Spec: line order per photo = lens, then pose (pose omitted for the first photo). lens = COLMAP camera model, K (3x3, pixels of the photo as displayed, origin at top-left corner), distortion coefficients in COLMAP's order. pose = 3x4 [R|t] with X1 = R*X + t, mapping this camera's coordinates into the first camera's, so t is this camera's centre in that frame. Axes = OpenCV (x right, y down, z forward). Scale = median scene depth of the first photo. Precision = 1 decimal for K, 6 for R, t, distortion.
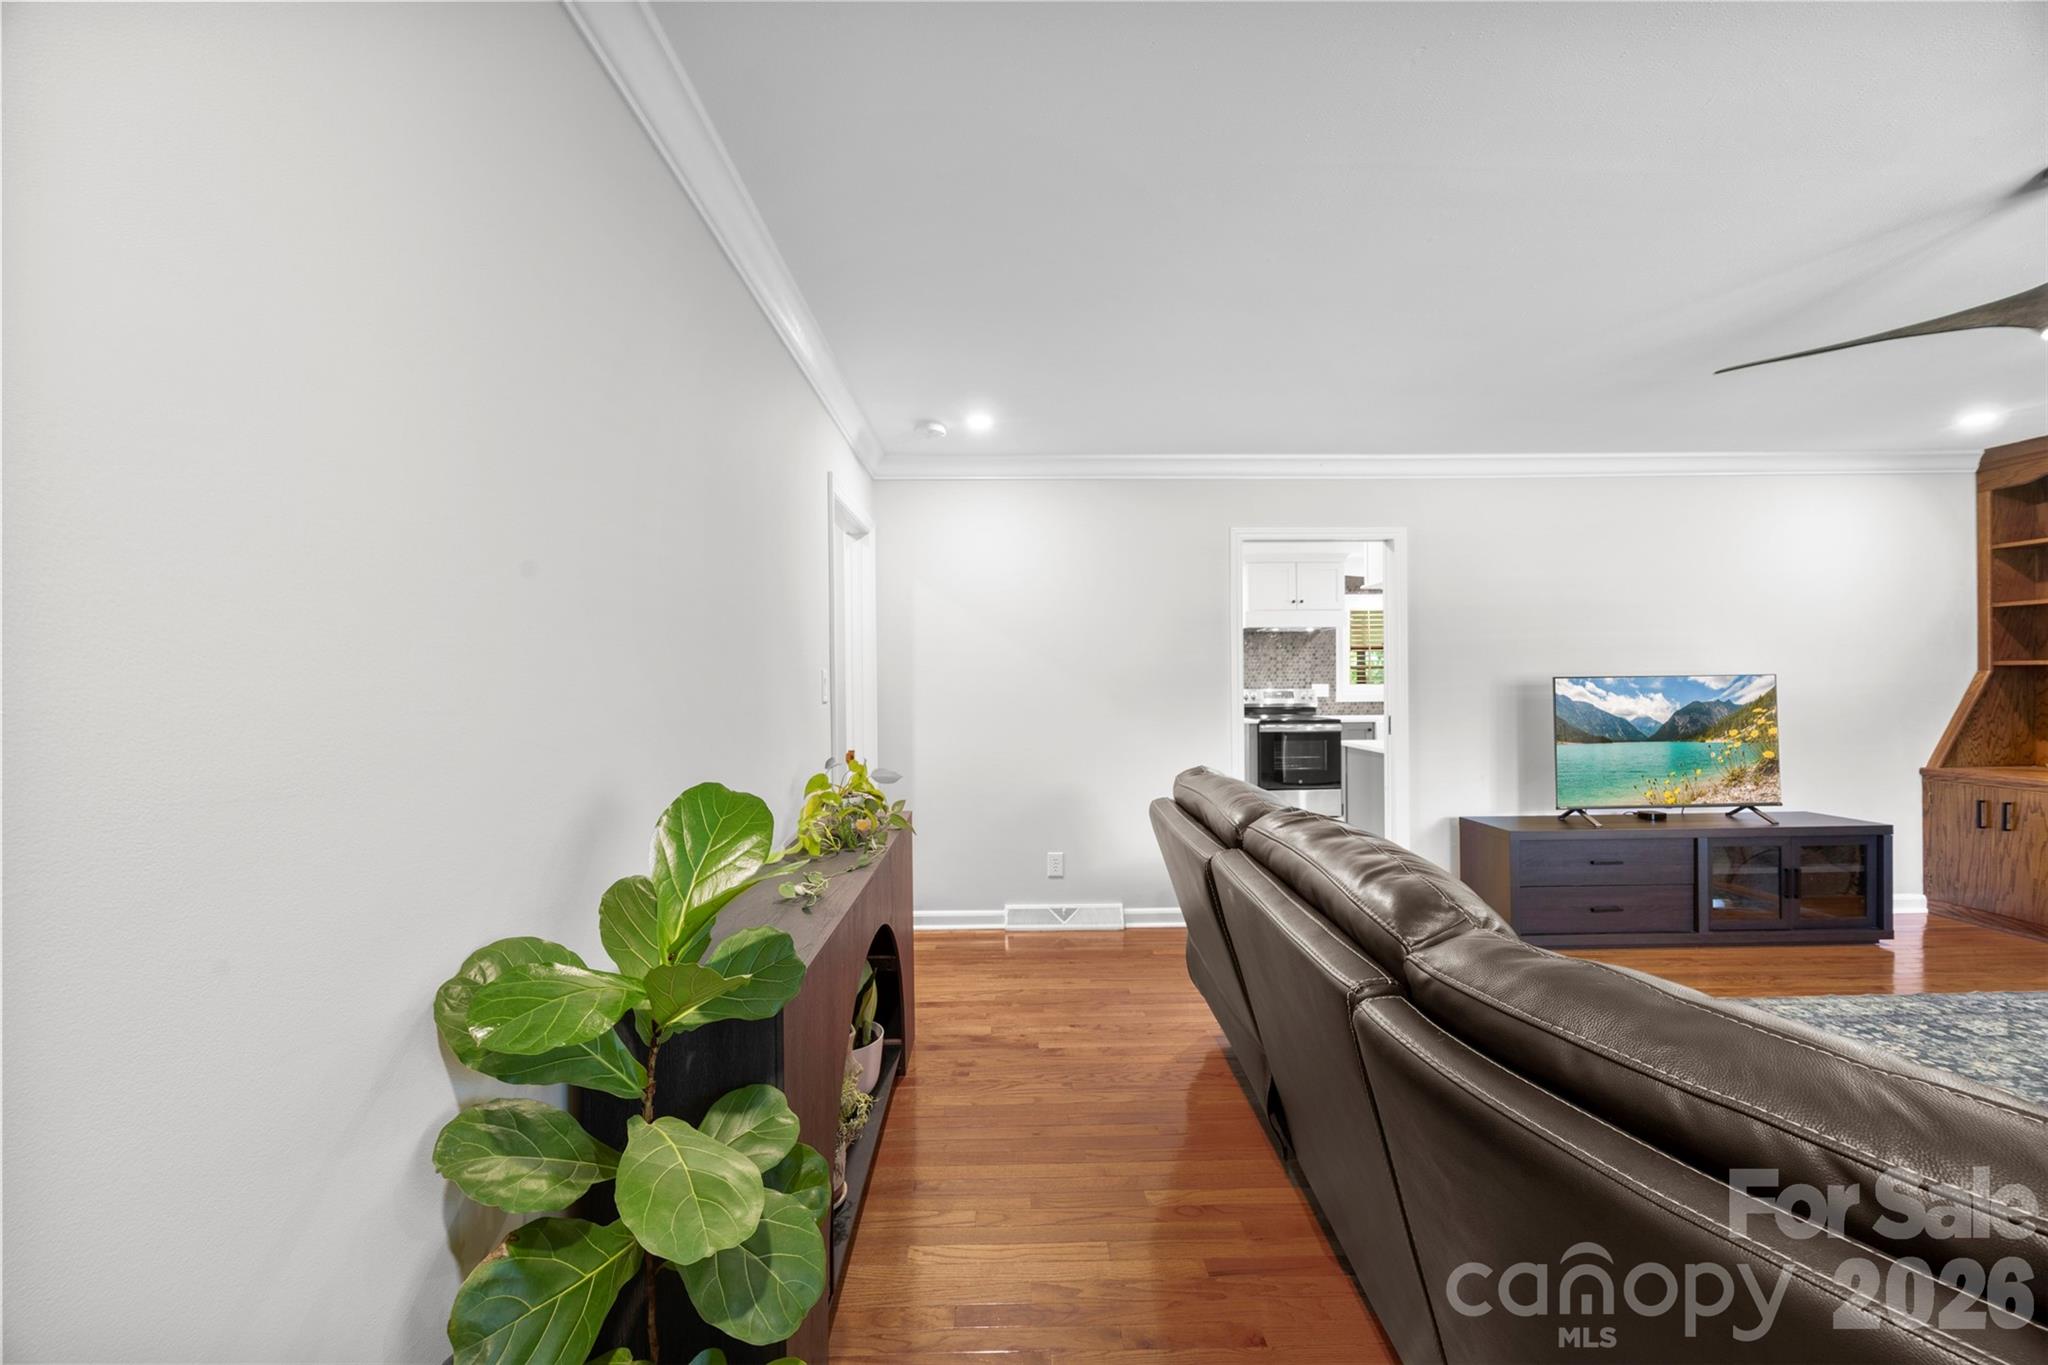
lens RADIAL K [[785.0, 0, 1015.9], [0, 785.0, 680.1], [0, 0, 1]] dist [-0.005243, 0.000827]
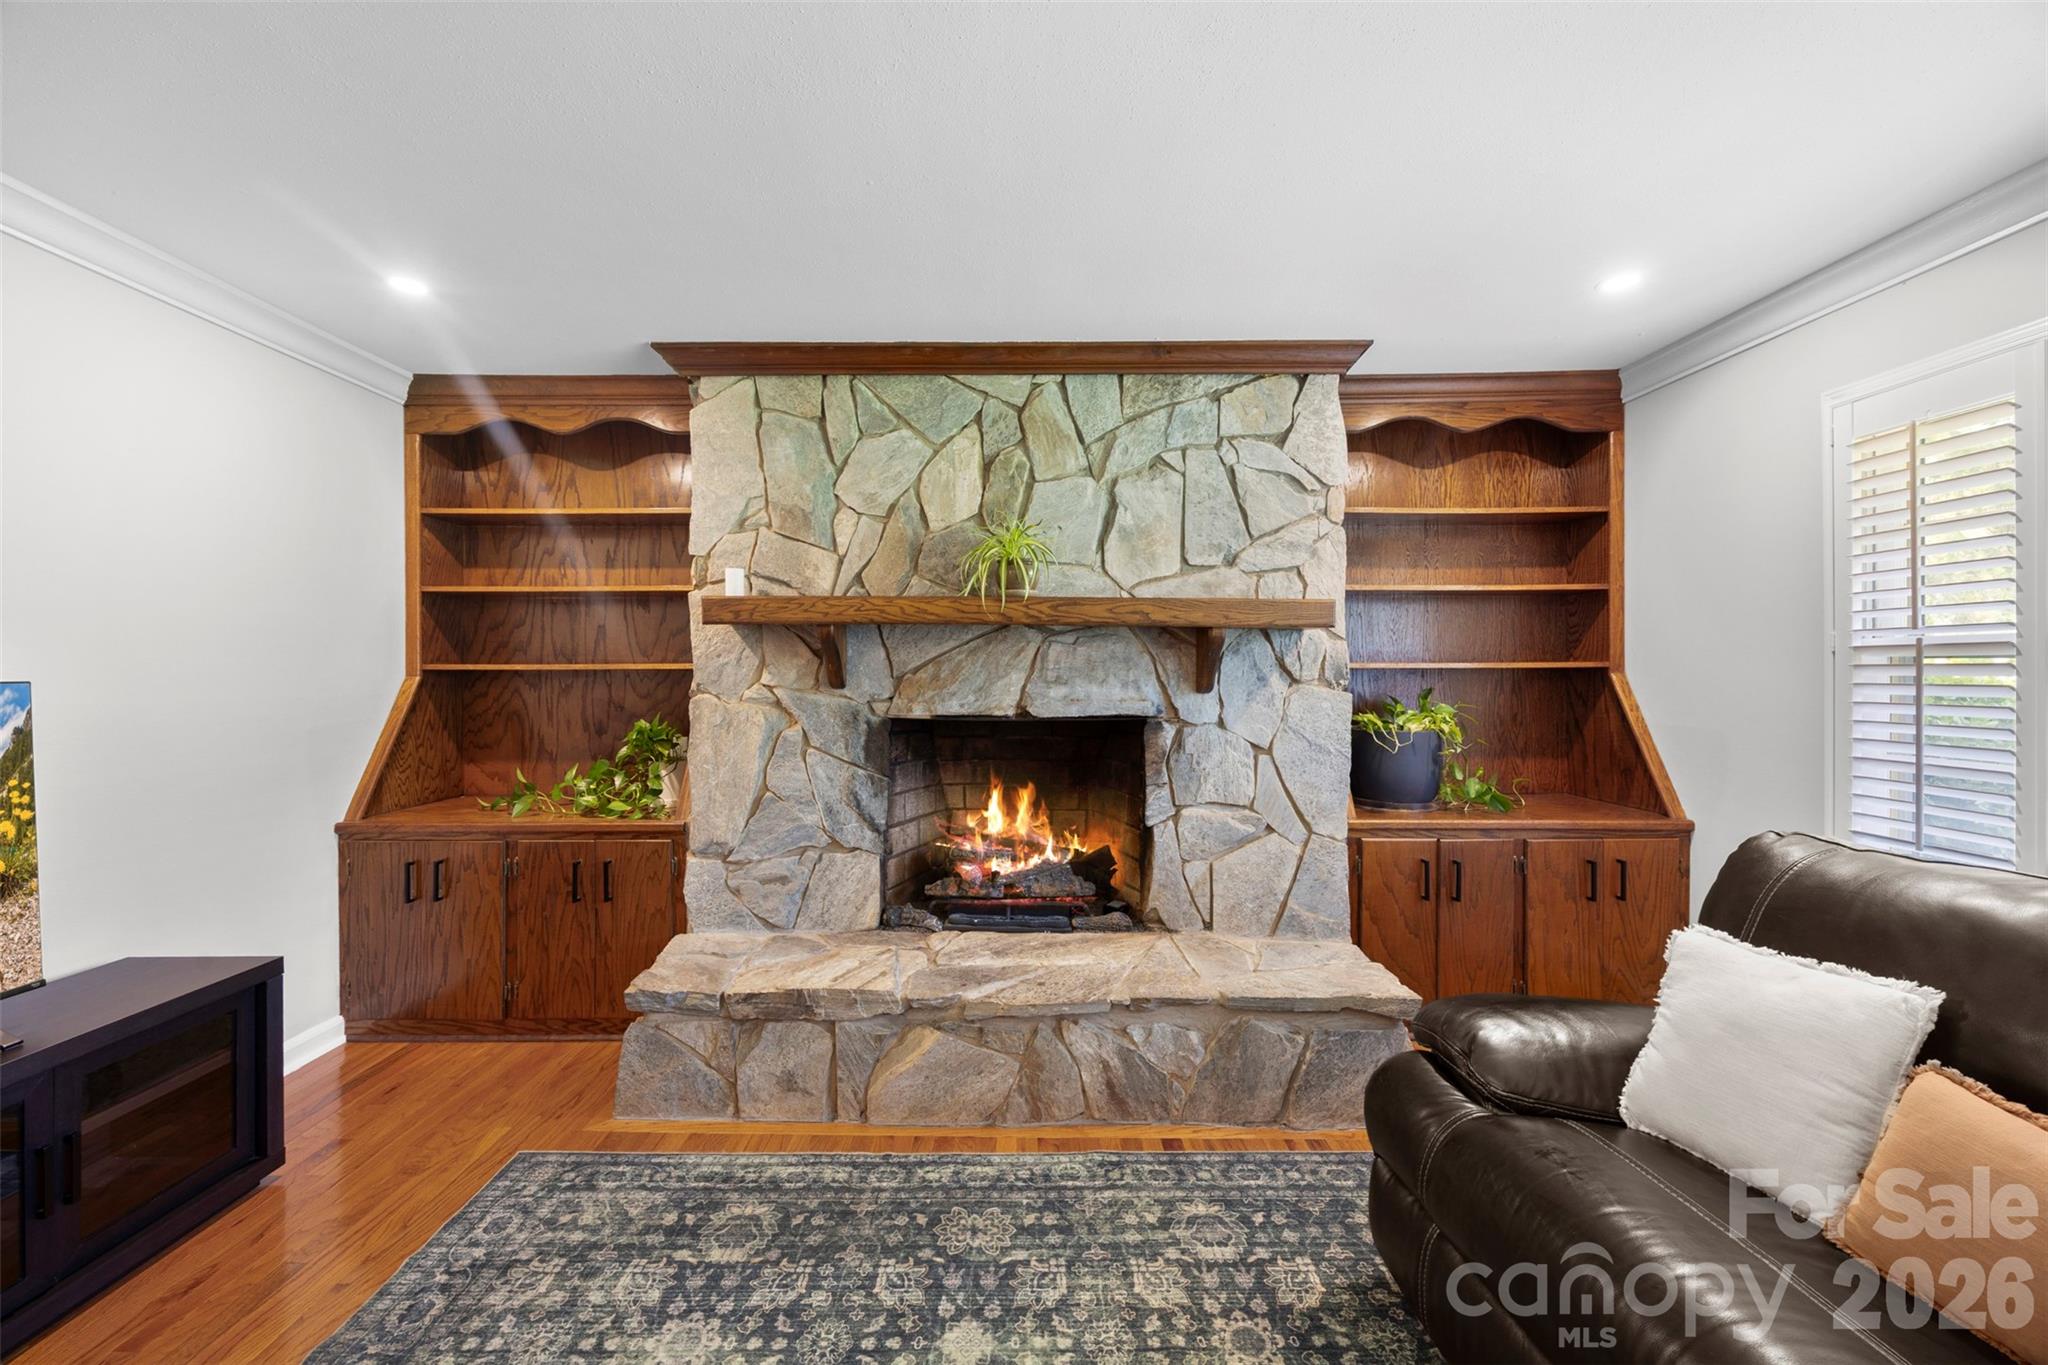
lens RADIAL K [[785.0, 0, 1017.6], [0, 785.0, 677.3], [0, 0, 1]] dist [-0.005243, 0.000827]
pose [[0.019524, 0.005556, 0.999794, 0.526123], [0.005531, 0.999969, -0.005665, -0.004670], [-0.999794, 0.005640, 0.019493, 0.424915]]
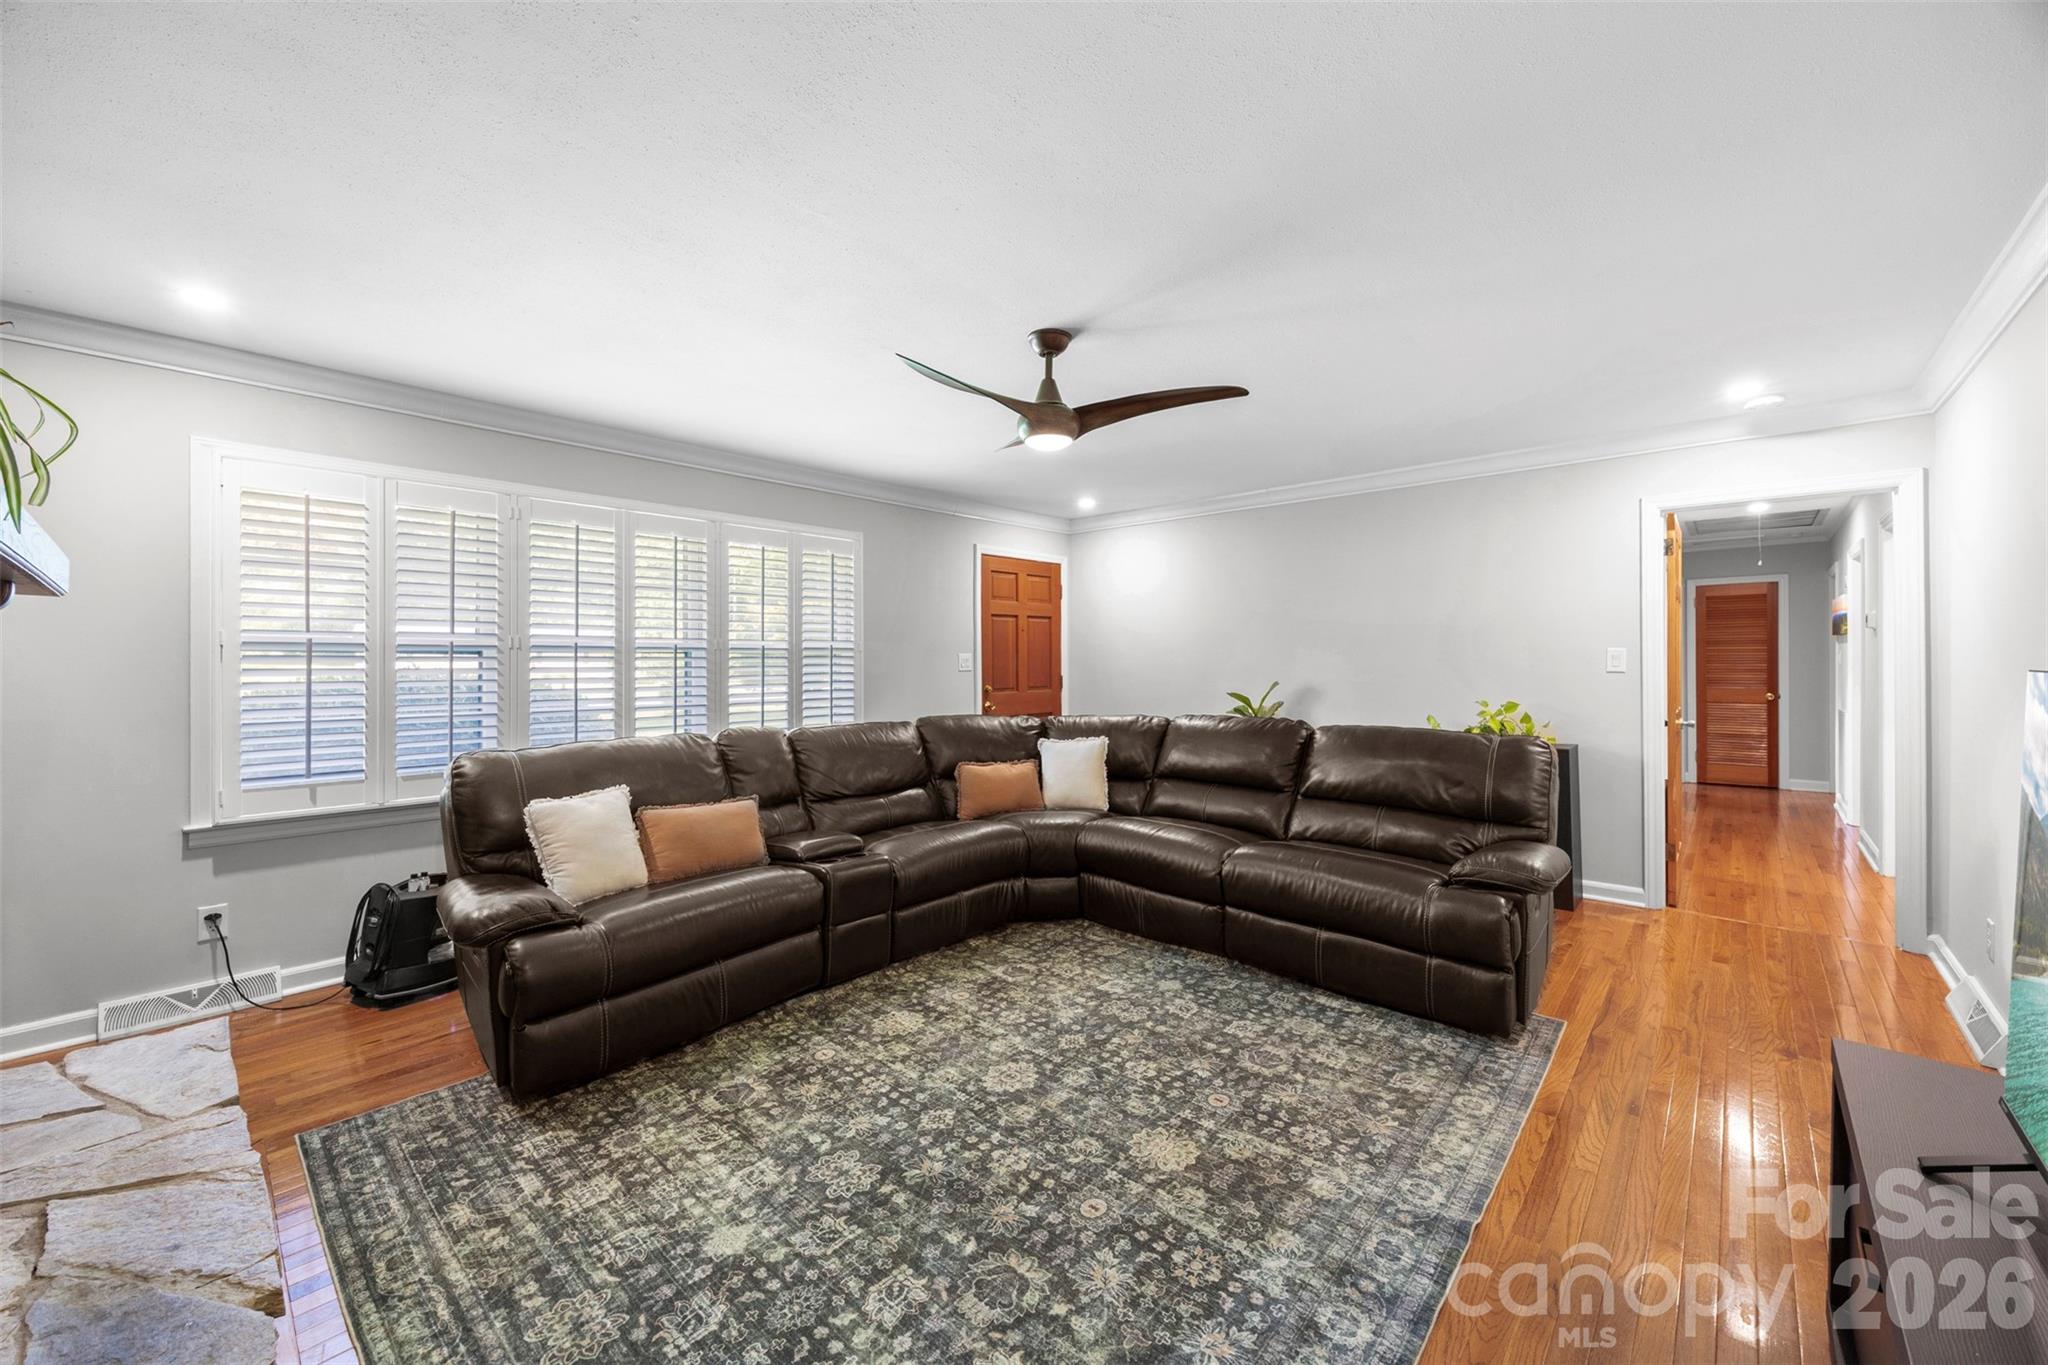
lens RADIAL K [[785.0, 0, 1007.2], [0, 785.0, 655.3], [0, 0, 1]] dist [-0.005243, 0.000827]
pose [[-0.697538, 0.008641, -0.716495, 1.100317], [0.005130, 0.999962, 0.007065, -0.014814], [0.716529, 0.001253, -0.697556, 0.870659]]
